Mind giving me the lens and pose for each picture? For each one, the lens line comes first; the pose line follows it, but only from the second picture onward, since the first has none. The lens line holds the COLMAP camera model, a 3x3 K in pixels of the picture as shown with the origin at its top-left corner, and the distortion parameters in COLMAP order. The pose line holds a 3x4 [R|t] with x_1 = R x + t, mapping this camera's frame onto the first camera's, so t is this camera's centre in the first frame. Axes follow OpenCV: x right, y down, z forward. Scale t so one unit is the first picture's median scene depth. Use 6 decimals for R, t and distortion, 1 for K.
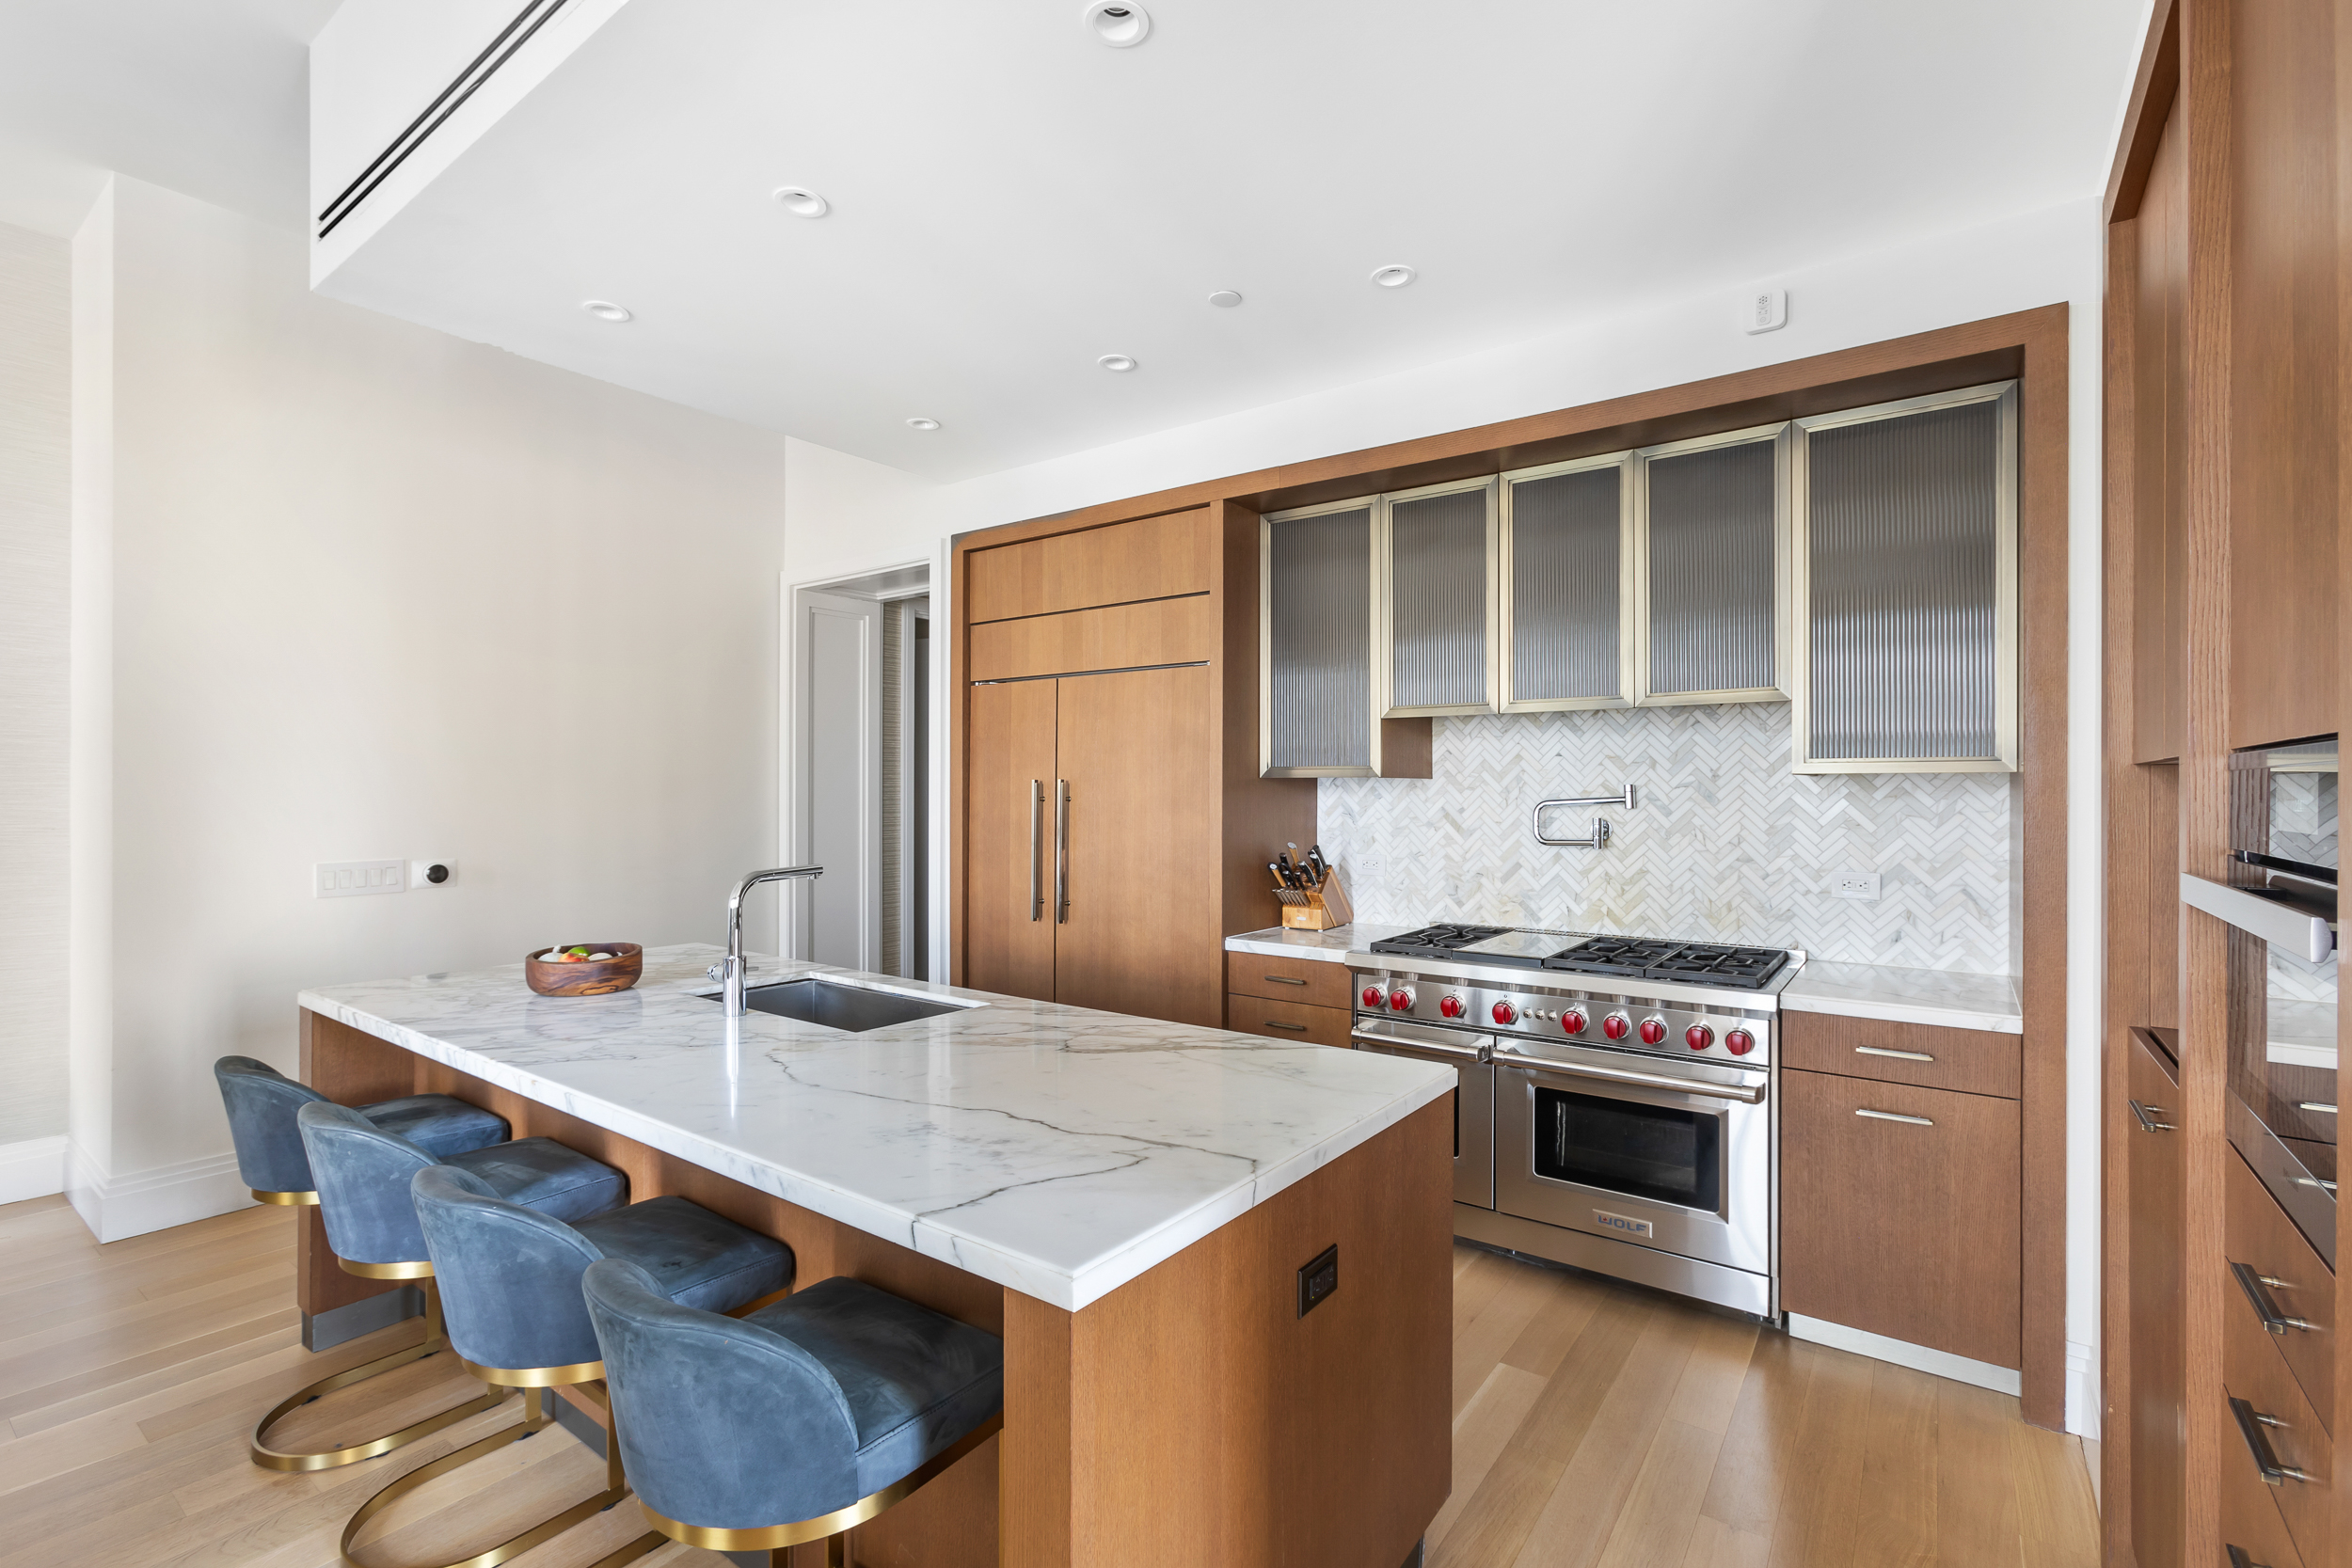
lens RADIAL K [[1056.0, 0, 1176.0], [0, 1056.0, 784.0], [0, 0, 1]] dist [0.000532, -0.000013]
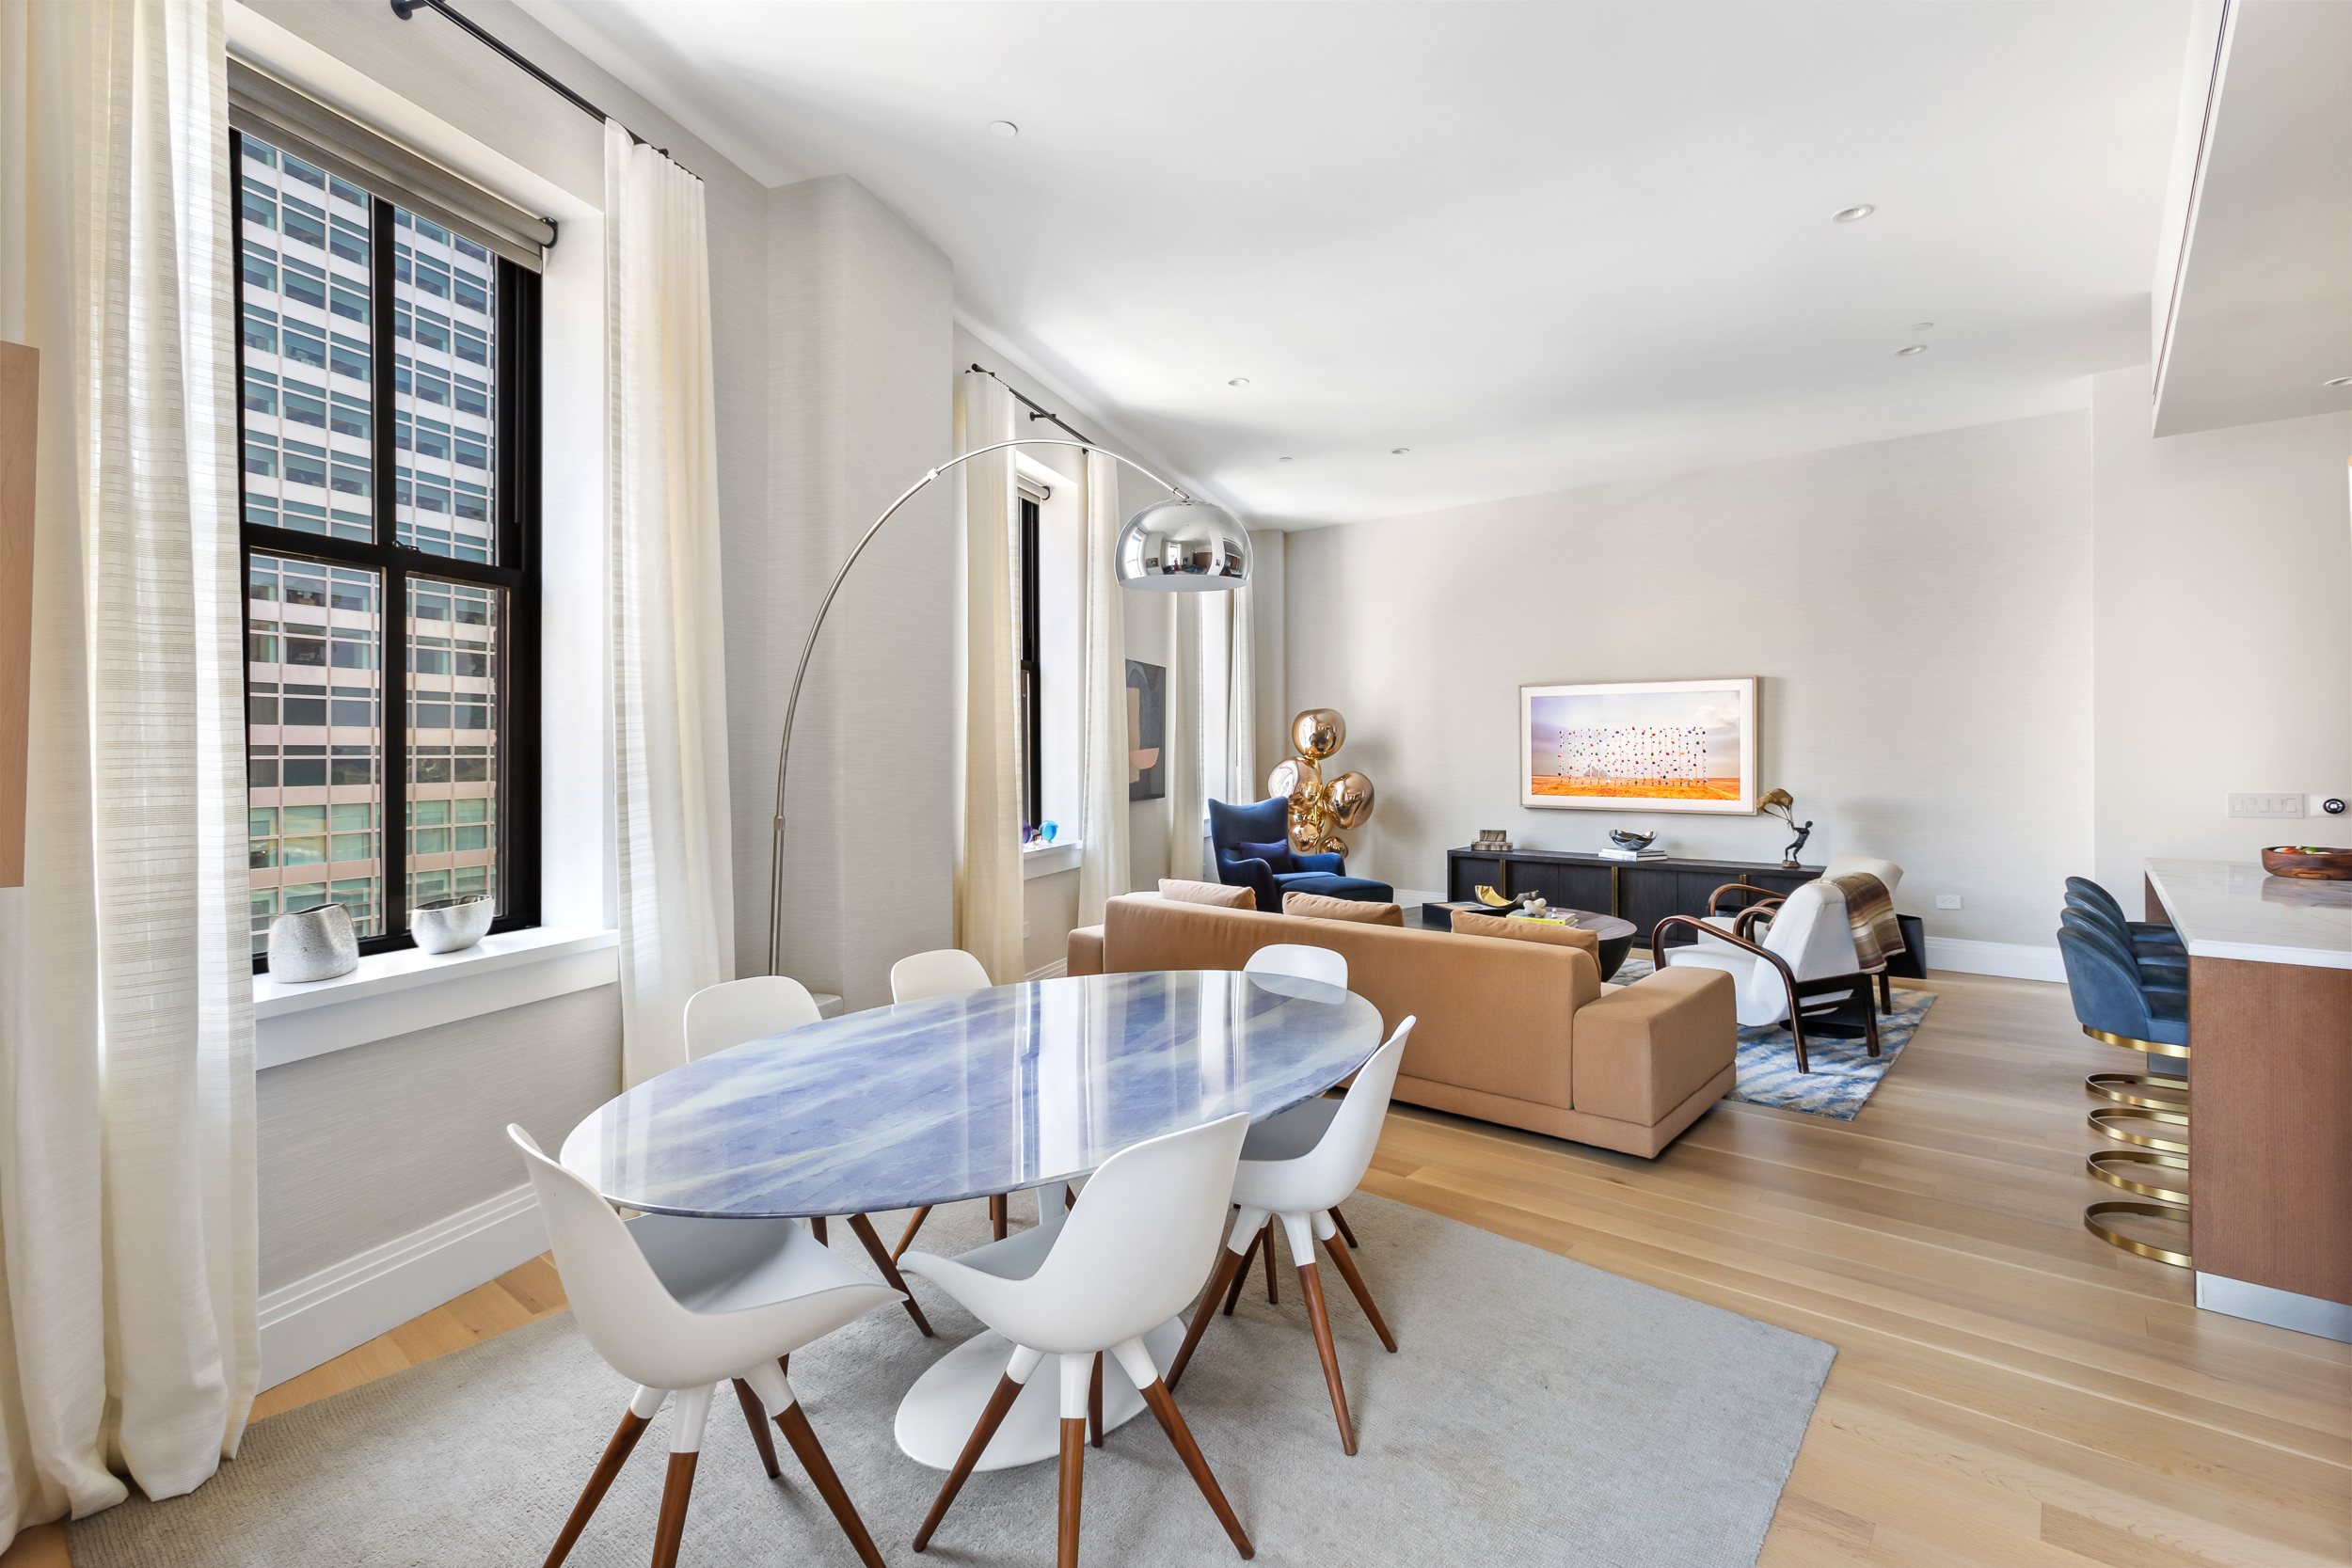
lens RADIAL K [[1056.0, 0, 1176.0], [0, 1056.0, 784.0], [0, 0, 1]] dist [0.000532, -0.000013]
pose [[-0.068708, 0.030554, -0.997169, 1.137393], [0.008049, 0.999515, 0.030071, 0.014665], [0.997604, -0.005960, -0.068920, -0.516036]]
